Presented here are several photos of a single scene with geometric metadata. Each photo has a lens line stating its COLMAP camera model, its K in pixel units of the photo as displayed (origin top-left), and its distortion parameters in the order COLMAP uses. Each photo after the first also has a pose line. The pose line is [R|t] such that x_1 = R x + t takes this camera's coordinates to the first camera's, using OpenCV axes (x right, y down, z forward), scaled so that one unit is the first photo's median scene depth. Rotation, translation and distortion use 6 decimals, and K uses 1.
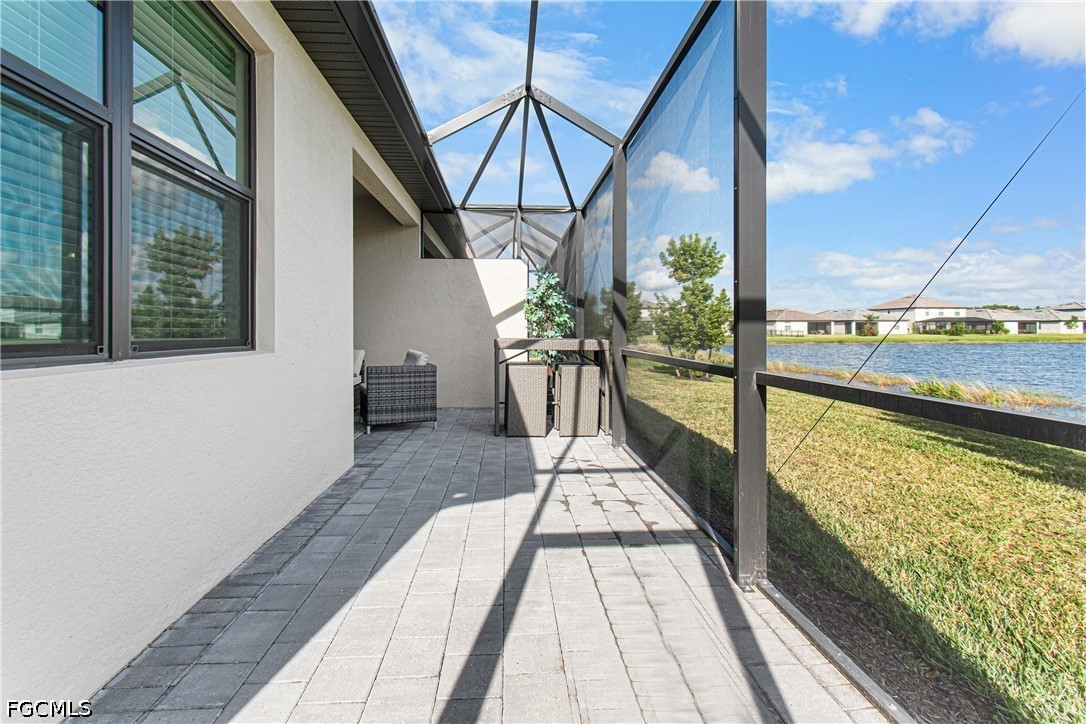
lens RADIAL K [[485.8, 0, 547.5], [0, 485.8, 336.6], [0, 0, 1]] dist [0.000494, -0.000299]
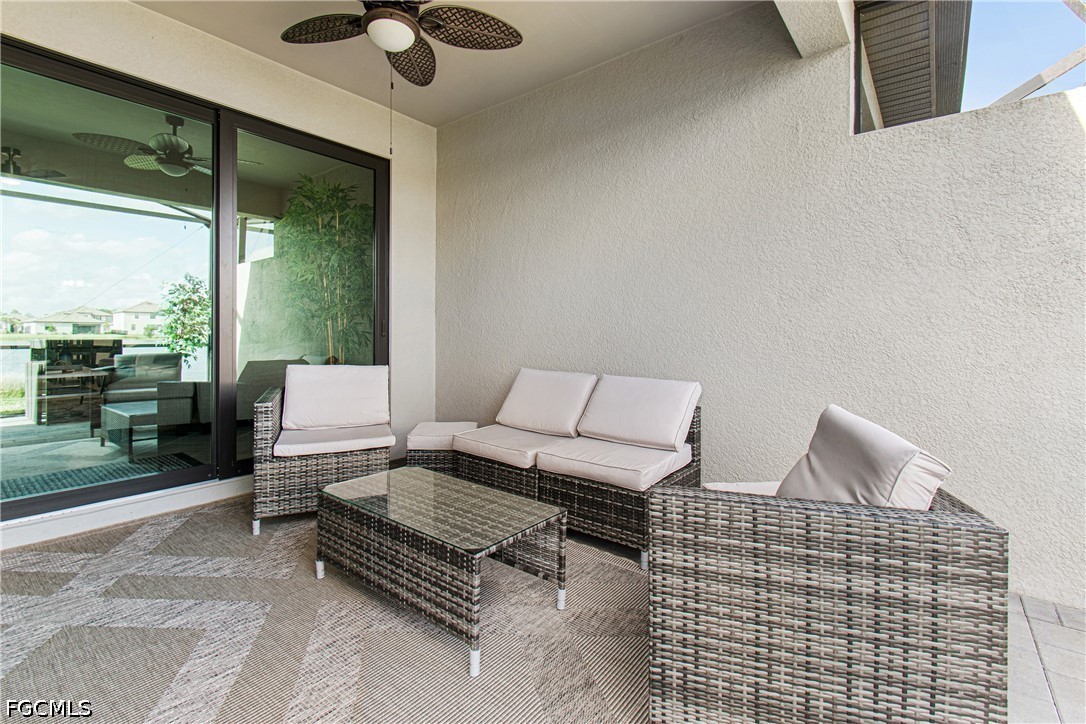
lens RADIAL K [[488.9, 0, 548.1], [0, 488.9, 335.2], [0, 0, 1]] dist [0.001740, -0.000307]
pose [[0.733832, 0.002611, -0.679326, -0.234503], [-0.011731, 0.999892, -0.008830, -0.010762], [0.679230, 0.014449, 0.733784, 0.755917]]
